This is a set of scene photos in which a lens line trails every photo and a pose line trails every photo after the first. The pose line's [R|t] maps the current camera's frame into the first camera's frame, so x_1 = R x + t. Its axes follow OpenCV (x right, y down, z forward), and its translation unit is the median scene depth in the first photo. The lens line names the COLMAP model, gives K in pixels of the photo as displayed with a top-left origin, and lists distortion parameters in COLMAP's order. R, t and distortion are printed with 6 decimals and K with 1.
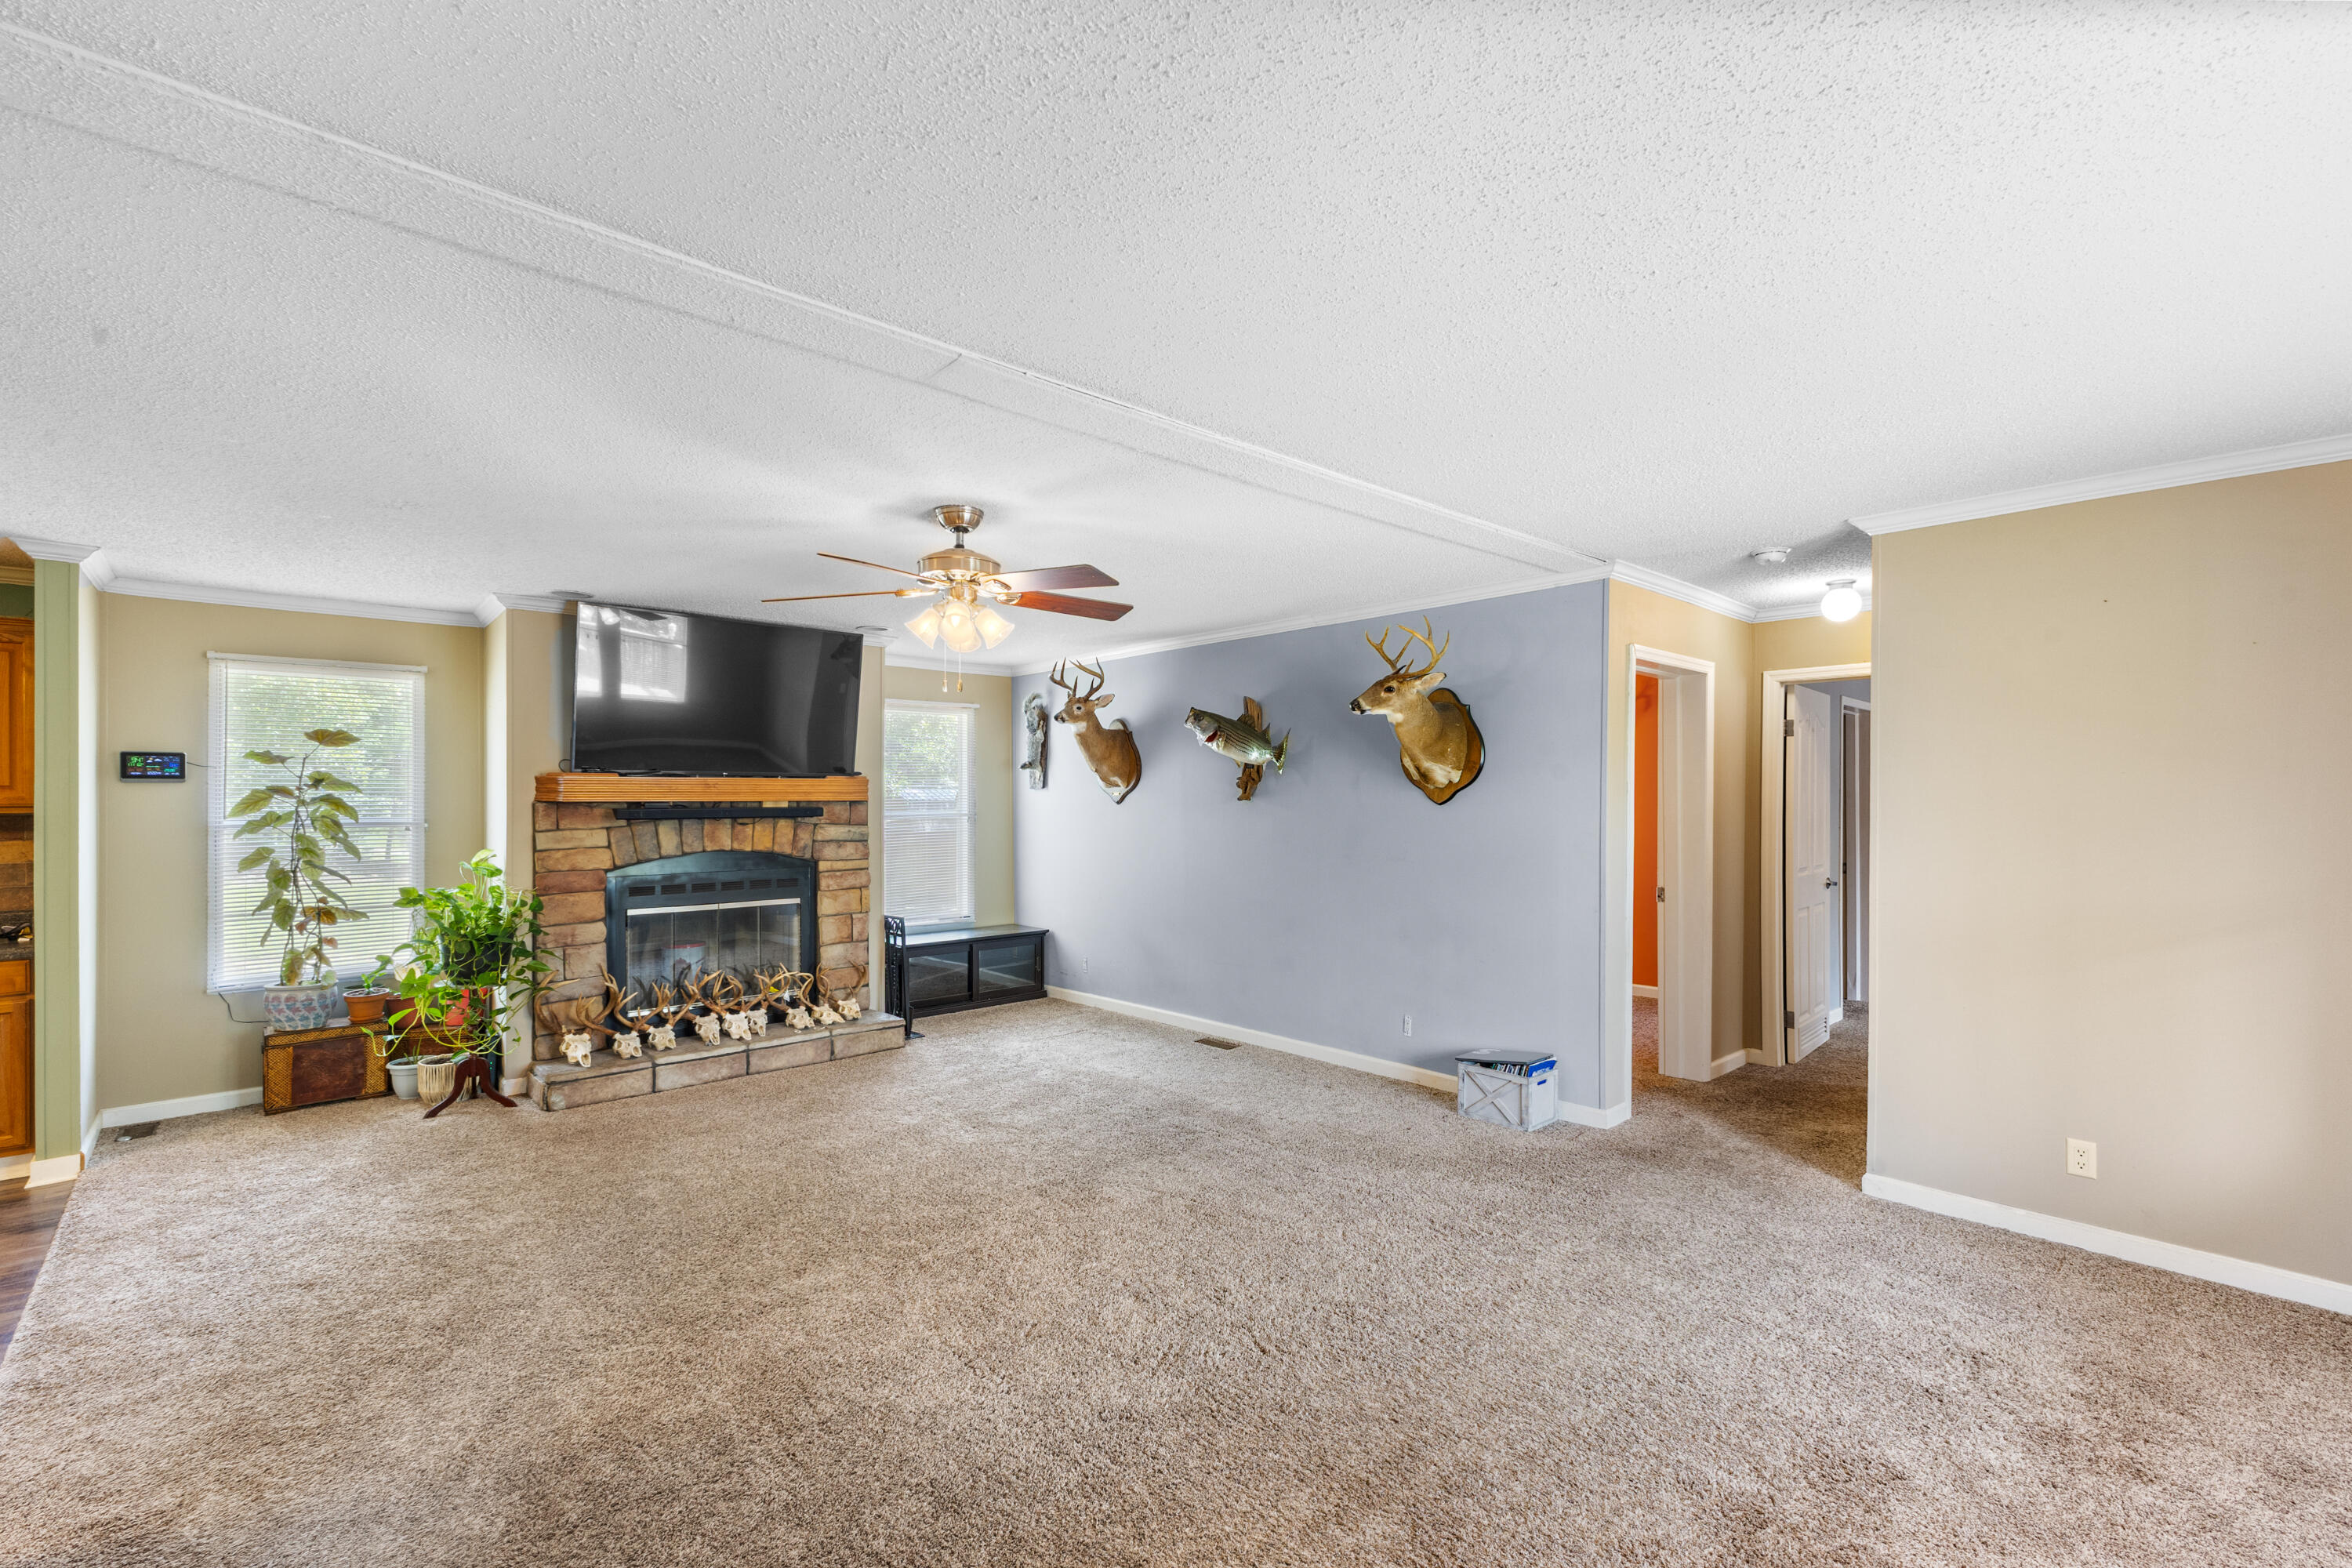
lens RADIAL K [[1018.2, 0, 1169.0], [0, 1018.2, 793.8], [0, 0, 1]] dist [0.017376, -0.004562]
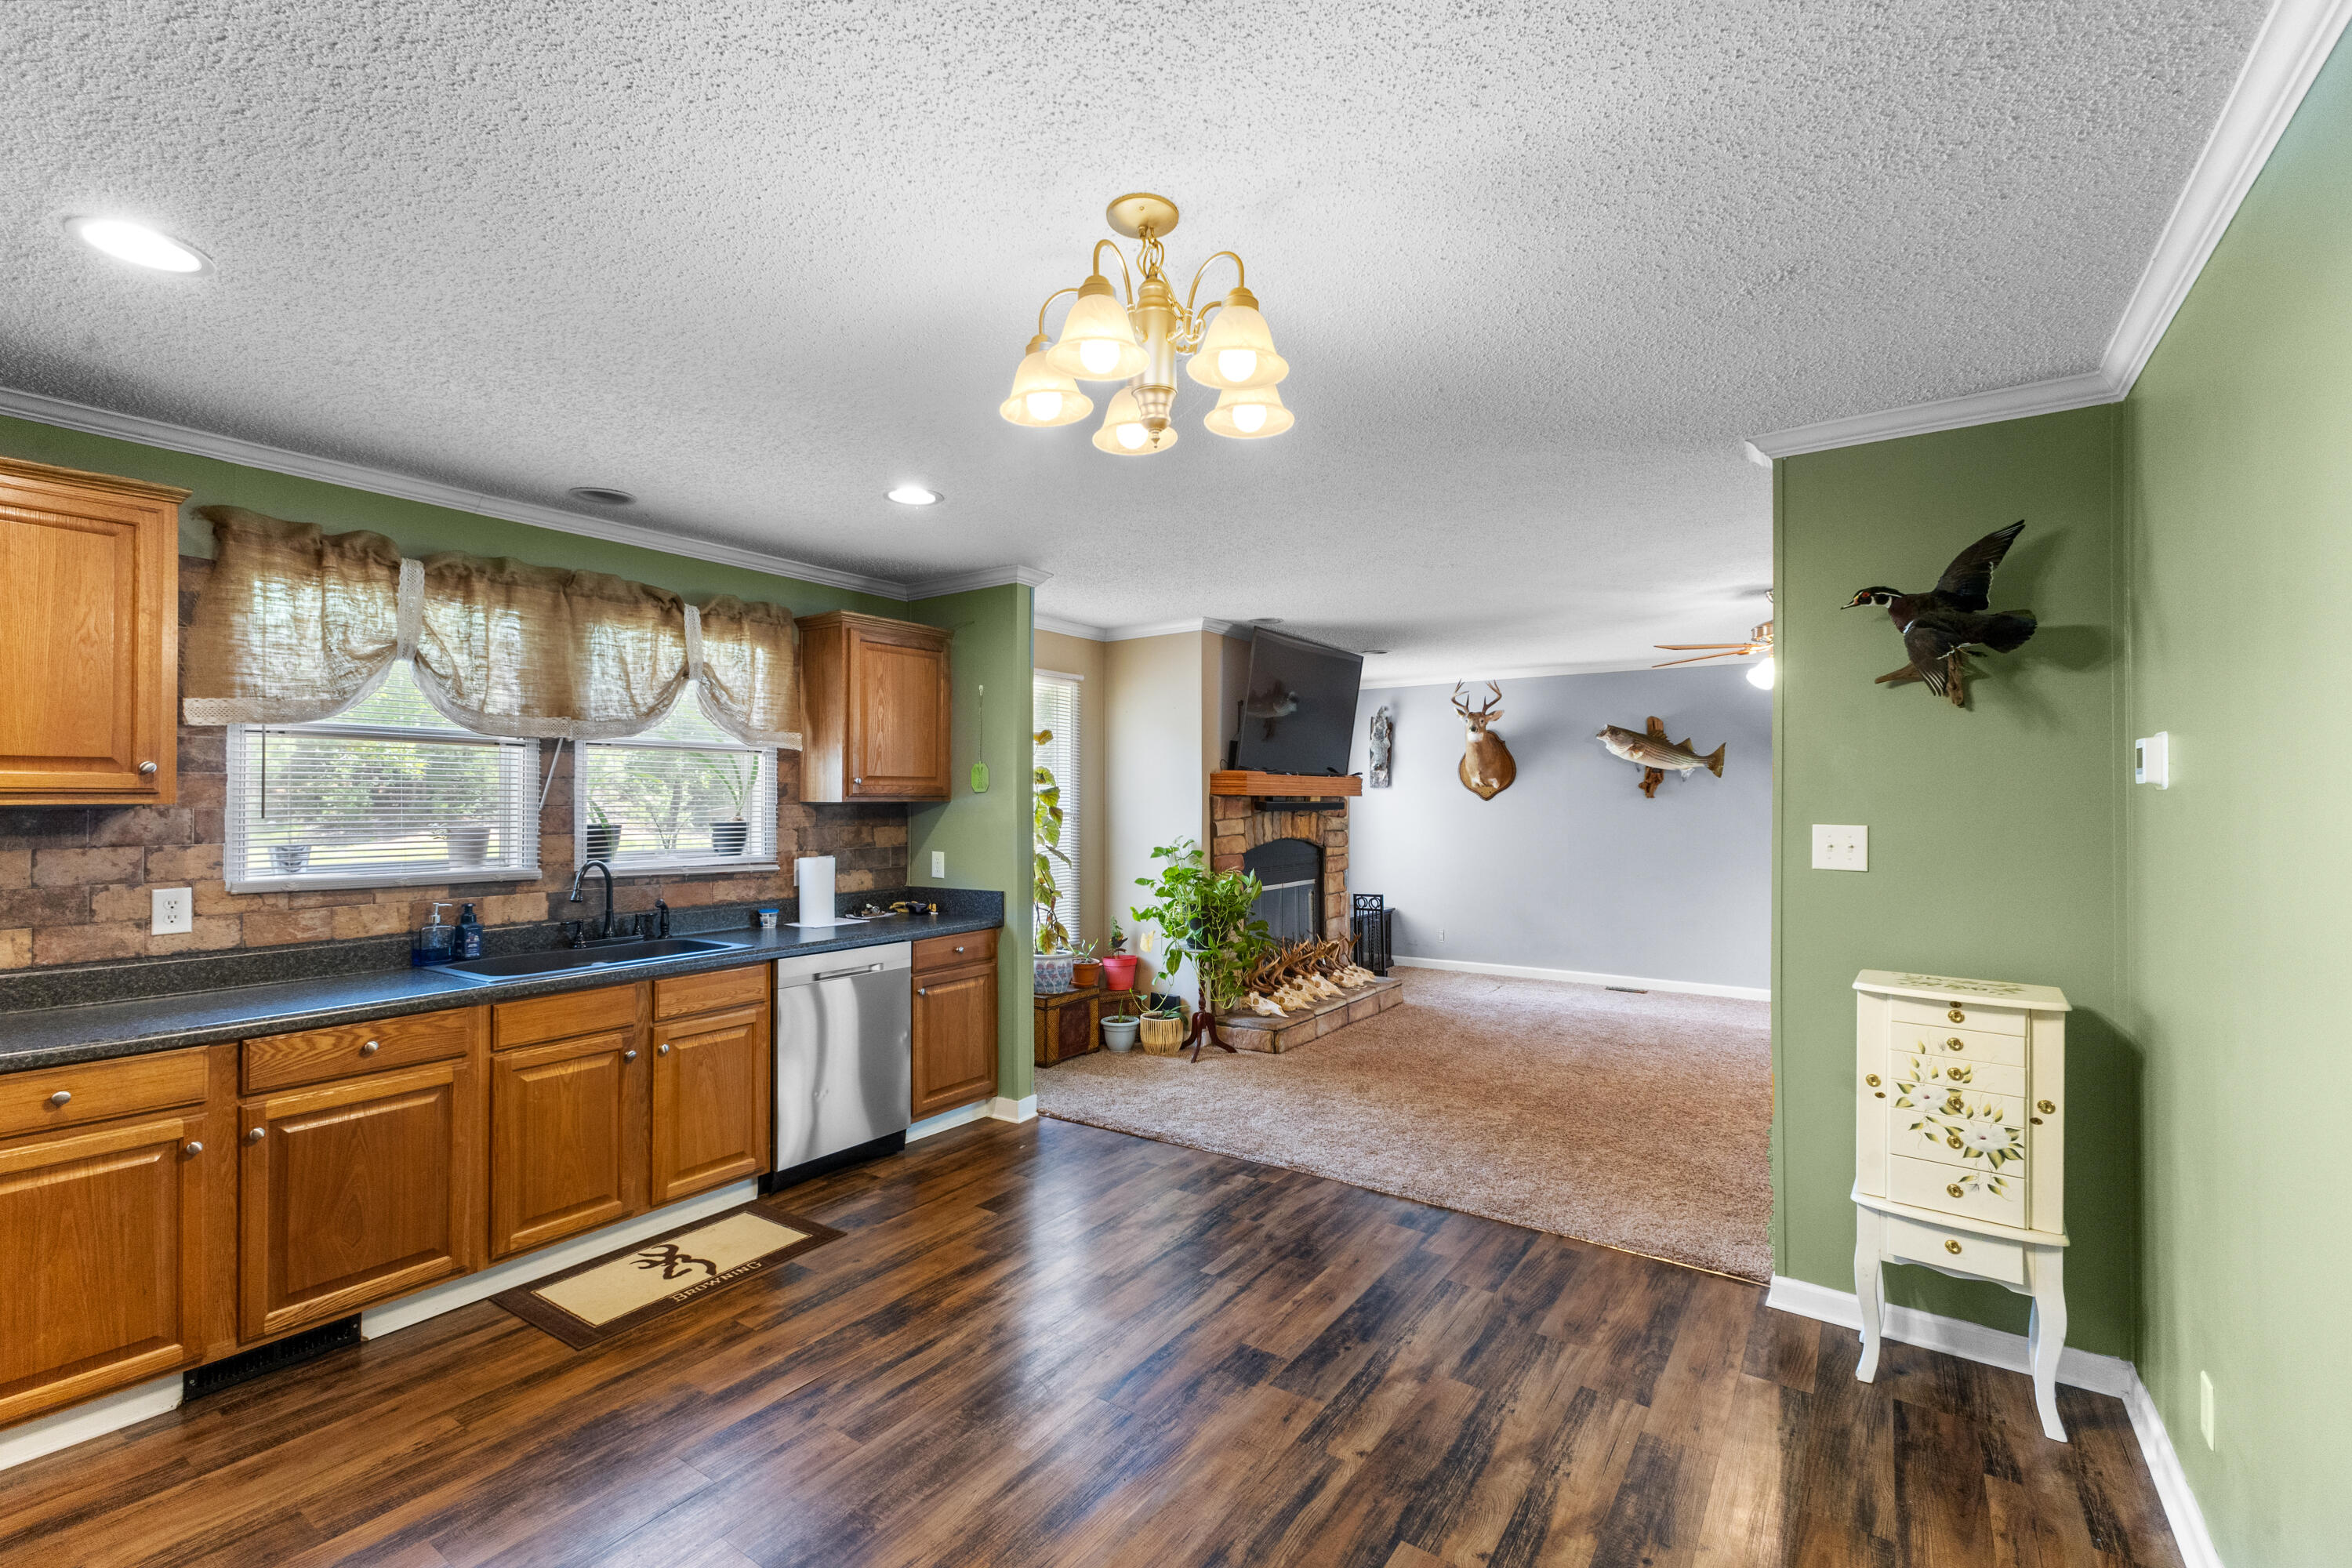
lens RADIAL K [[1018.2, 0, 1166.7], [0, 1018.2, 785.1], [0, 0, 1]] dist [0.017376, -0.004562]
pose [[0.975706, 0.006546, 0.218988, -0.837936], [-0.004639, 0.999947, -0.009222, 0.006213], [-0.219037, 0.007982, 0.975684, -0.116591]]
